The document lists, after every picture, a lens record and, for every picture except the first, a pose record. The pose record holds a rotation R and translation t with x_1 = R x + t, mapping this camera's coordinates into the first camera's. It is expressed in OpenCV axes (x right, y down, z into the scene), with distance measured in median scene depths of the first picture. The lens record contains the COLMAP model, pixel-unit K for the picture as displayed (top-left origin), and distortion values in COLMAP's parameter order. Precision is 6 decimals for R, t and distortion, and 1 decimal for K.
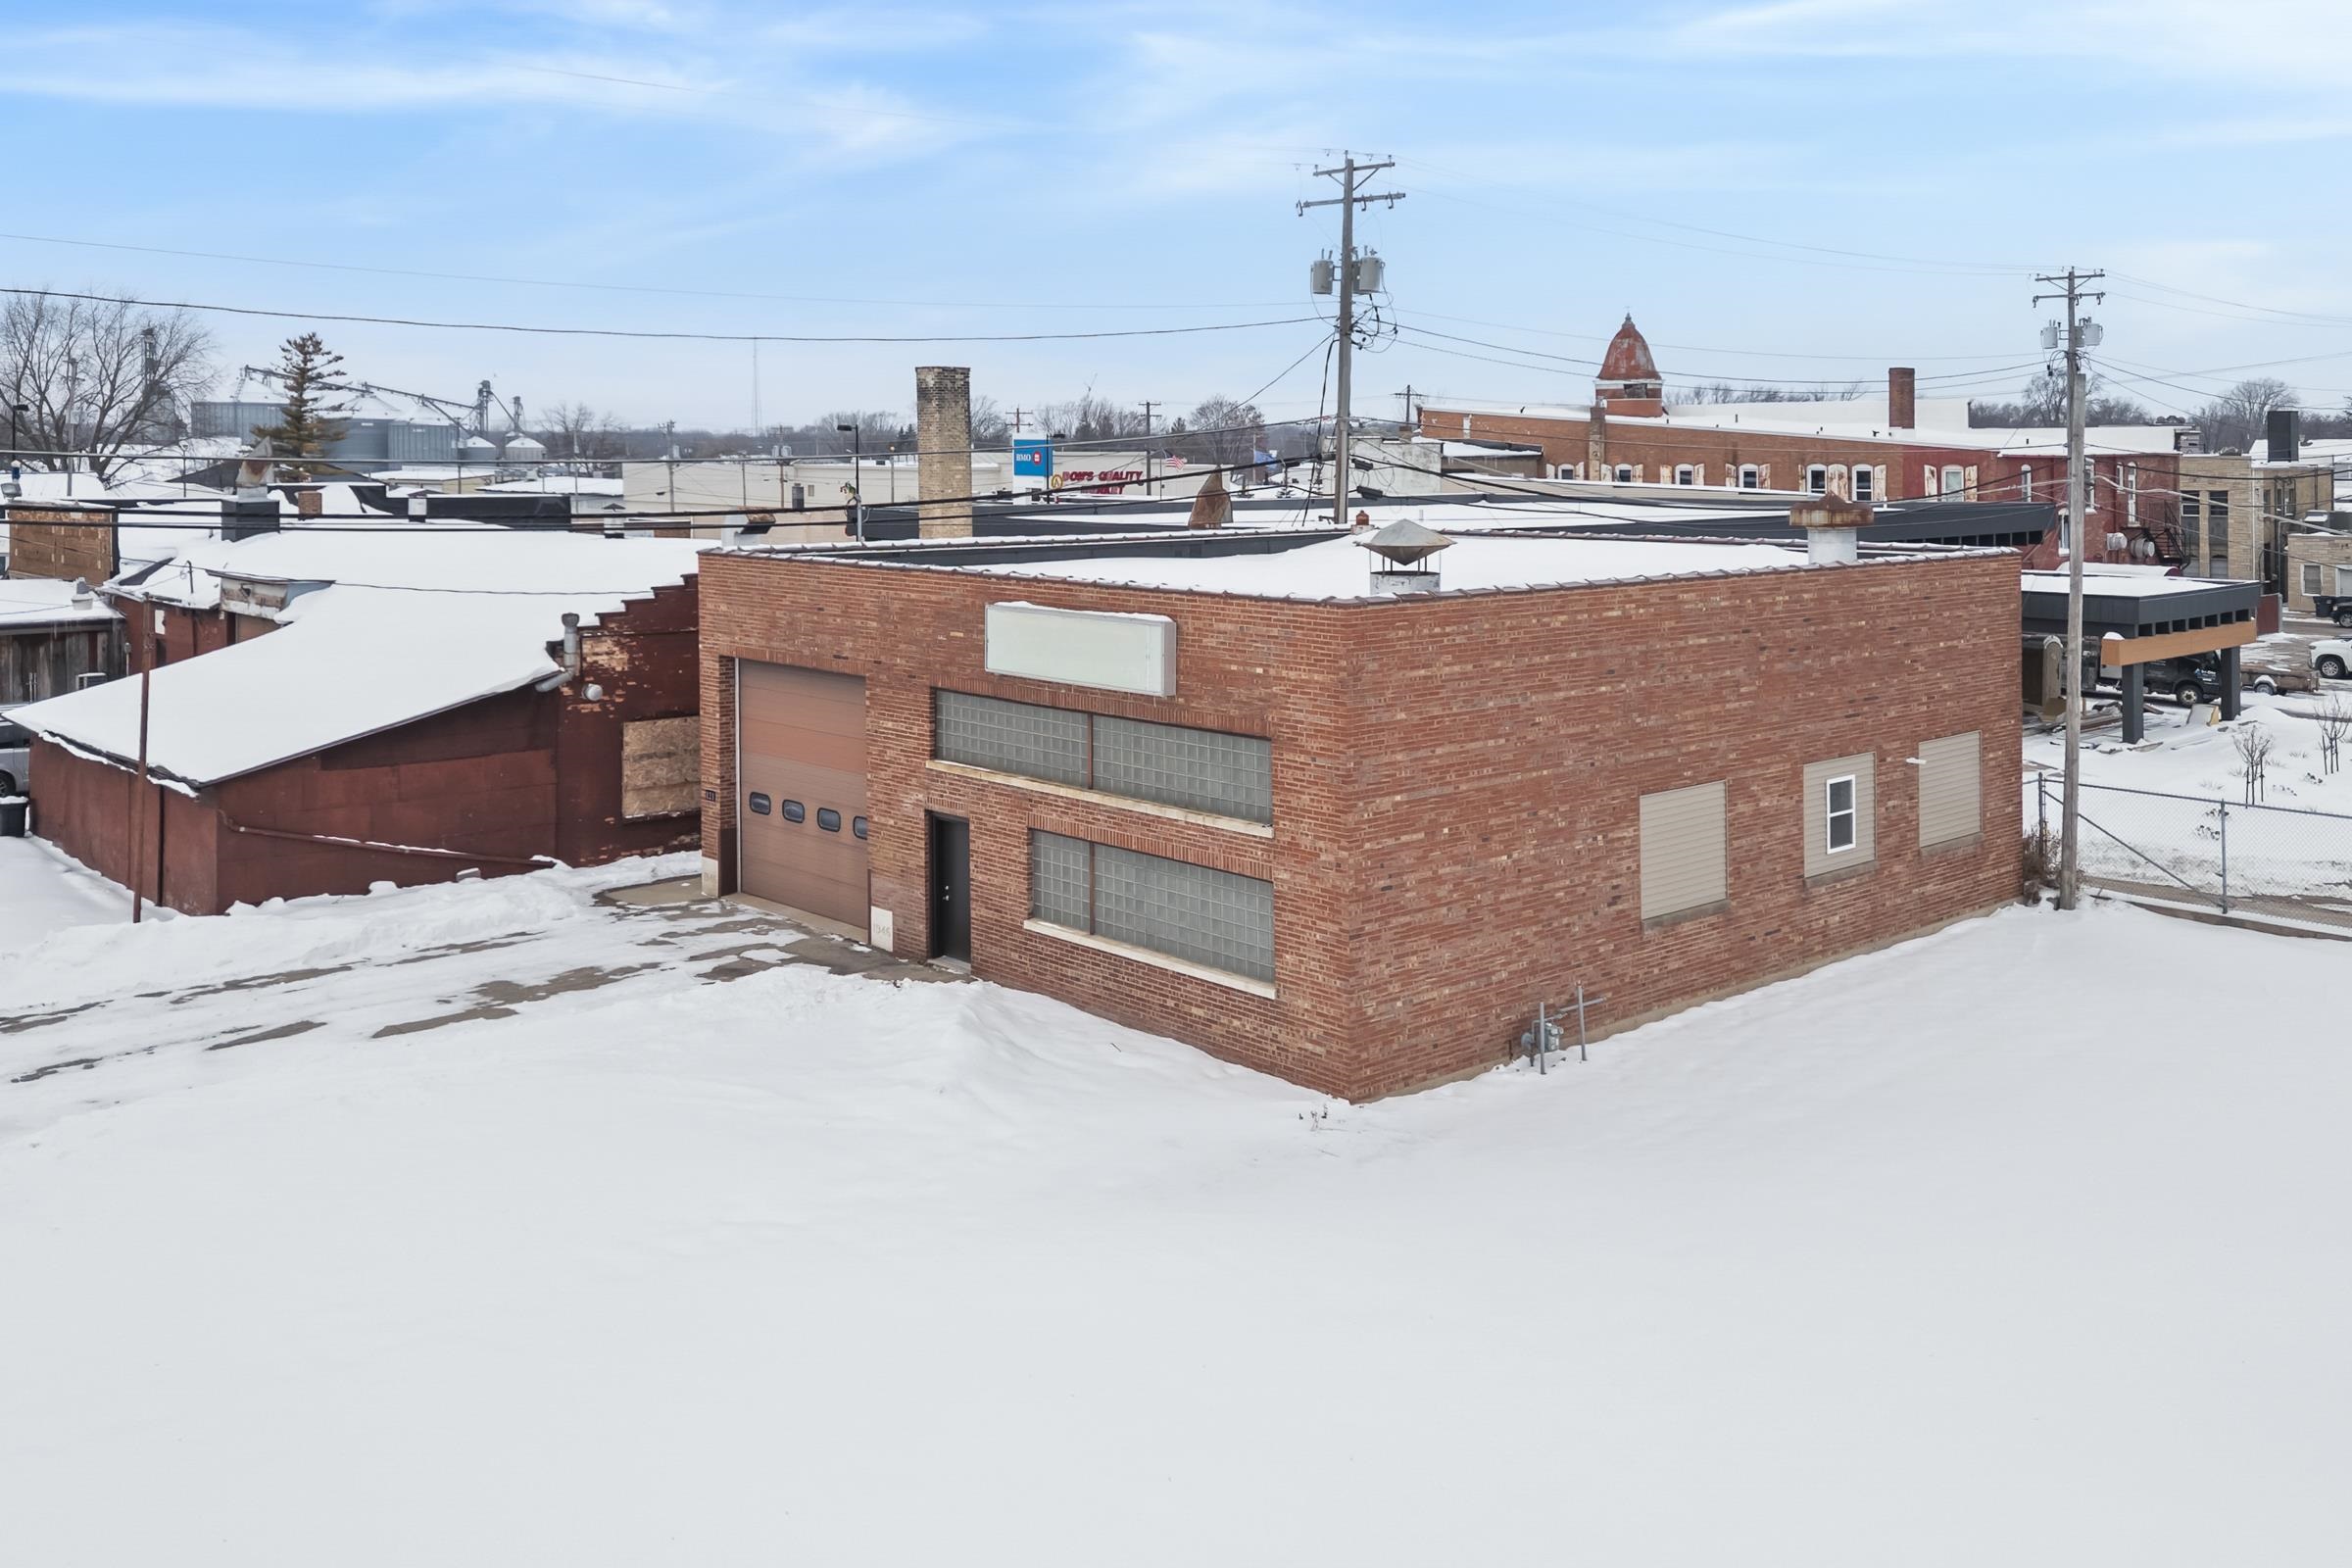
lens RADIAL K [[2022.5, 0, 1160.7], [0, 2022.5, 508.8], [0, 0, 1]] dist [0.080217, -0.082623]
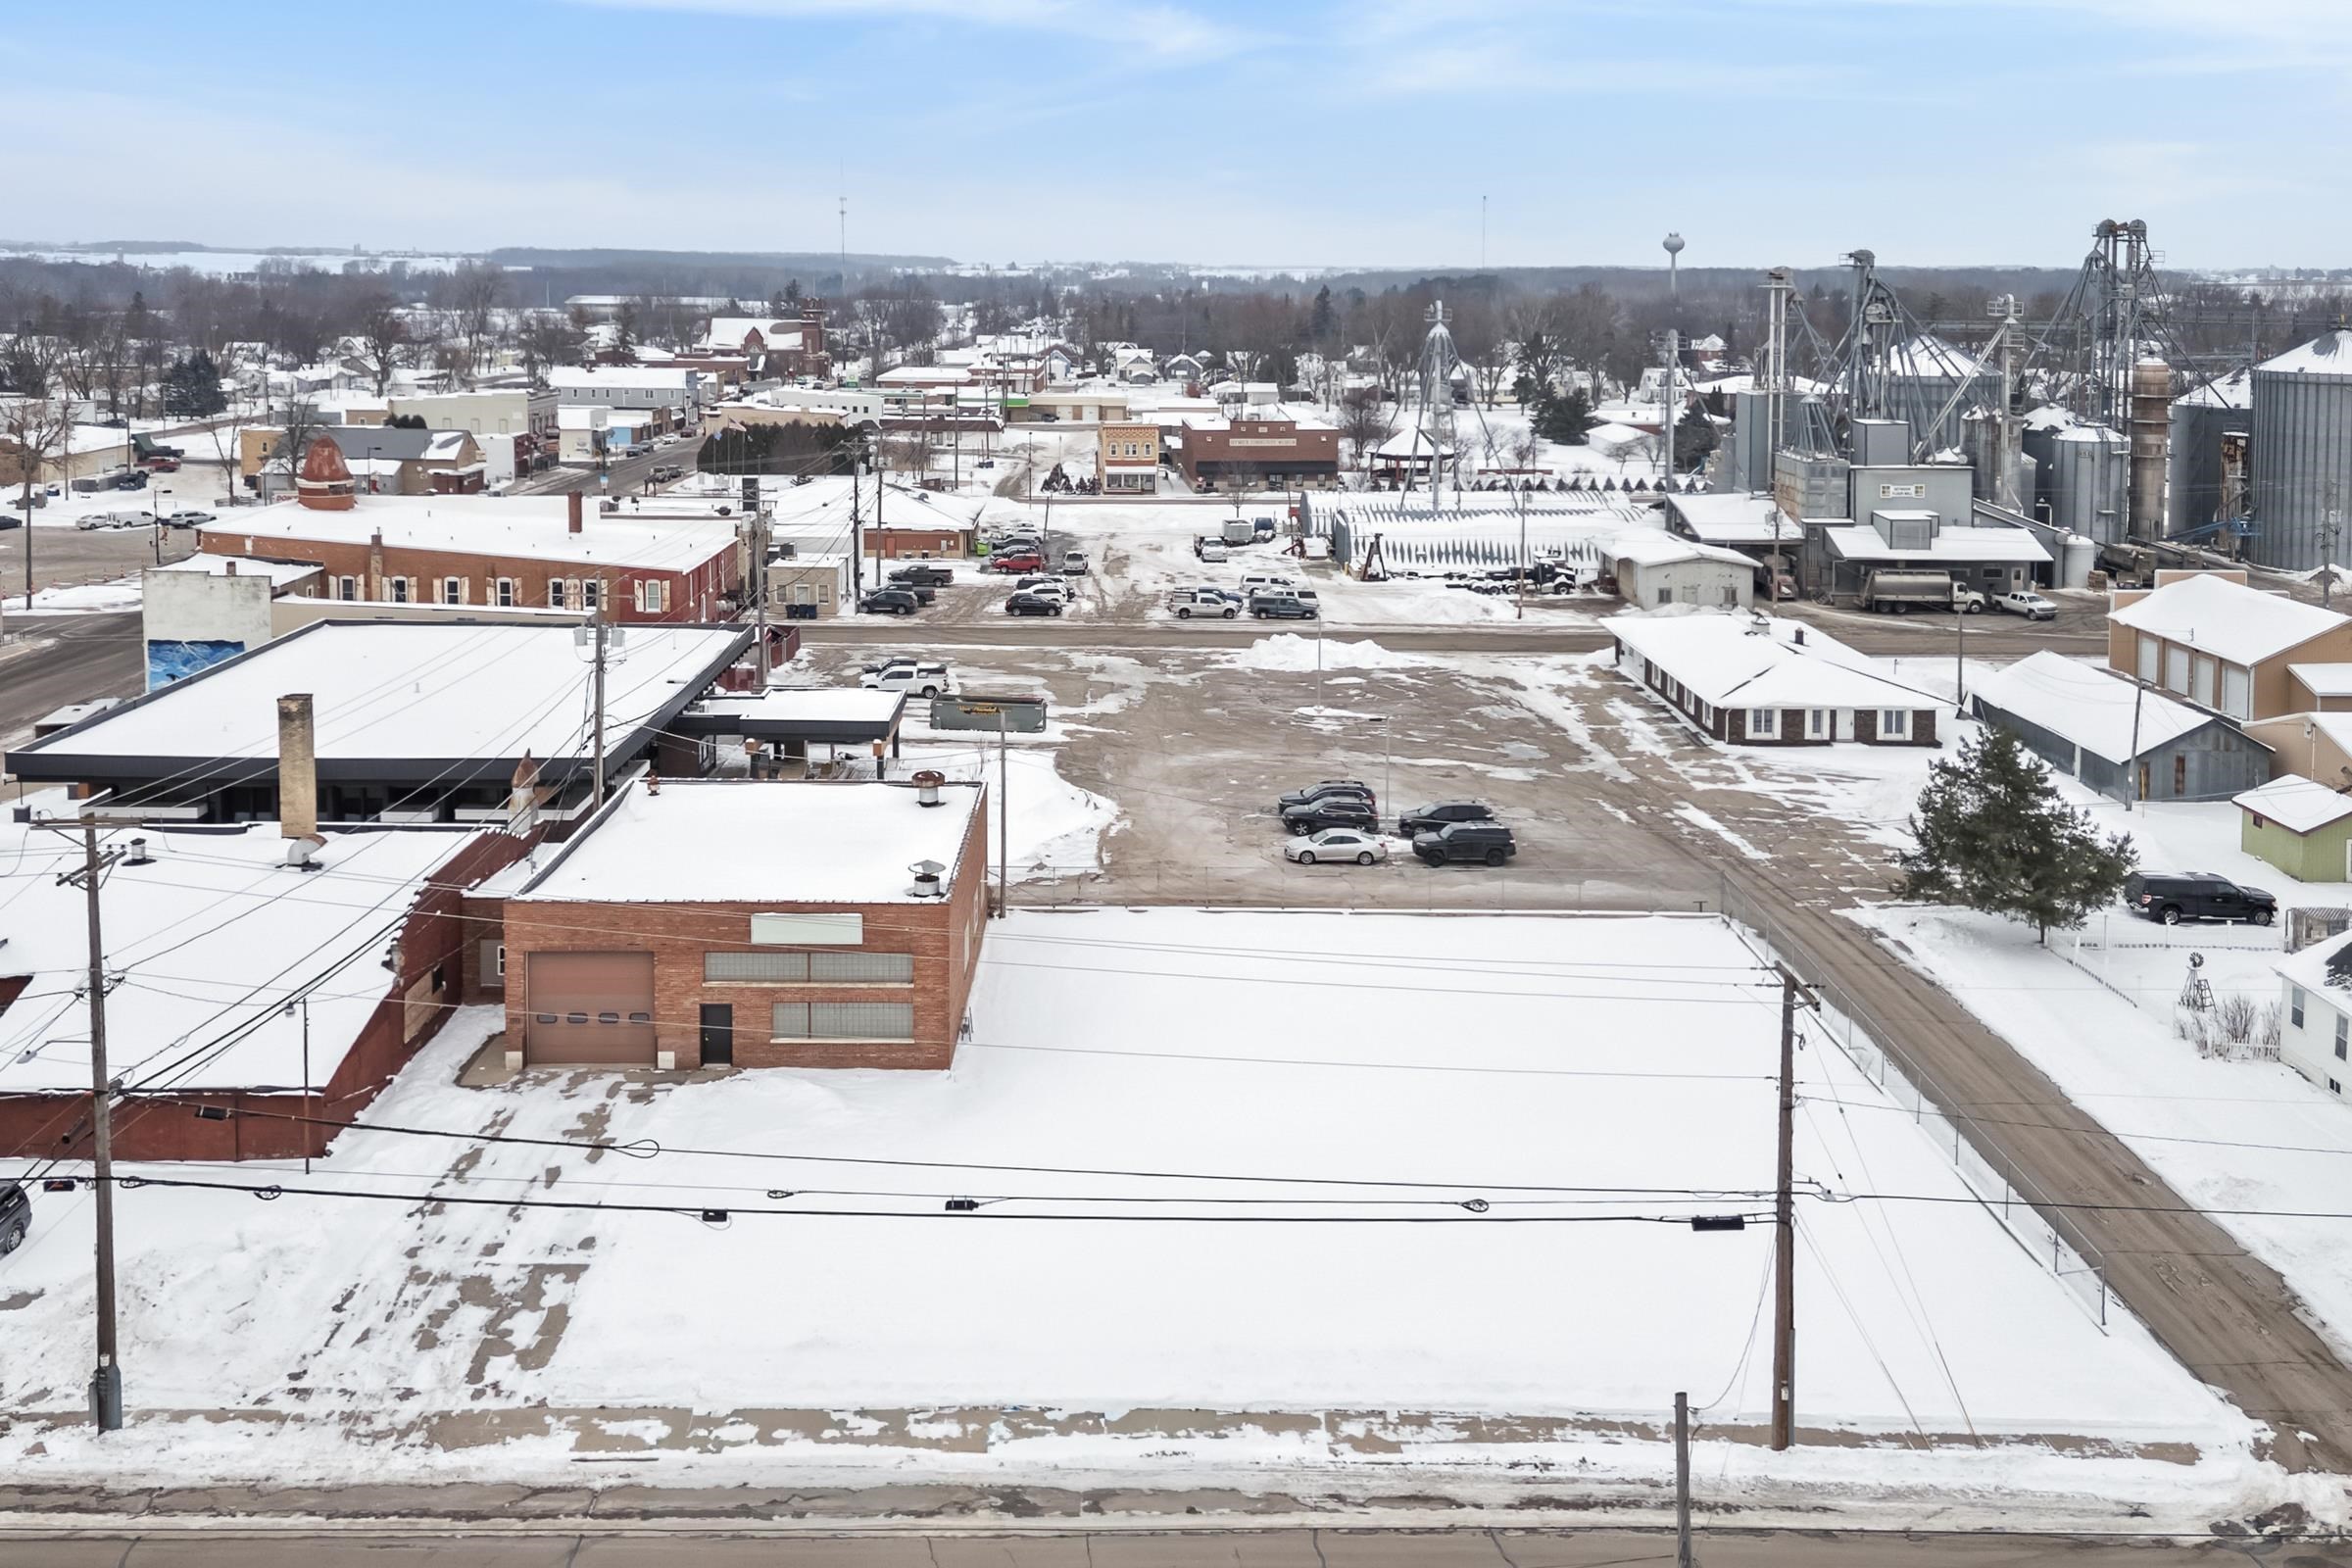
lens RADIAL K [[2022.5, 0, 1160.7], [0, 2022.5, 508.8], [0, 0, 1]] dist [0.080217, -0.082623]
pose [[0.664042, -0.077813, 0.743635, -1.367544], [0.010691, 0.995456, 0.094617, -0.590367], [-0.747619, -0.054879, 0.661857, -0.840660]]
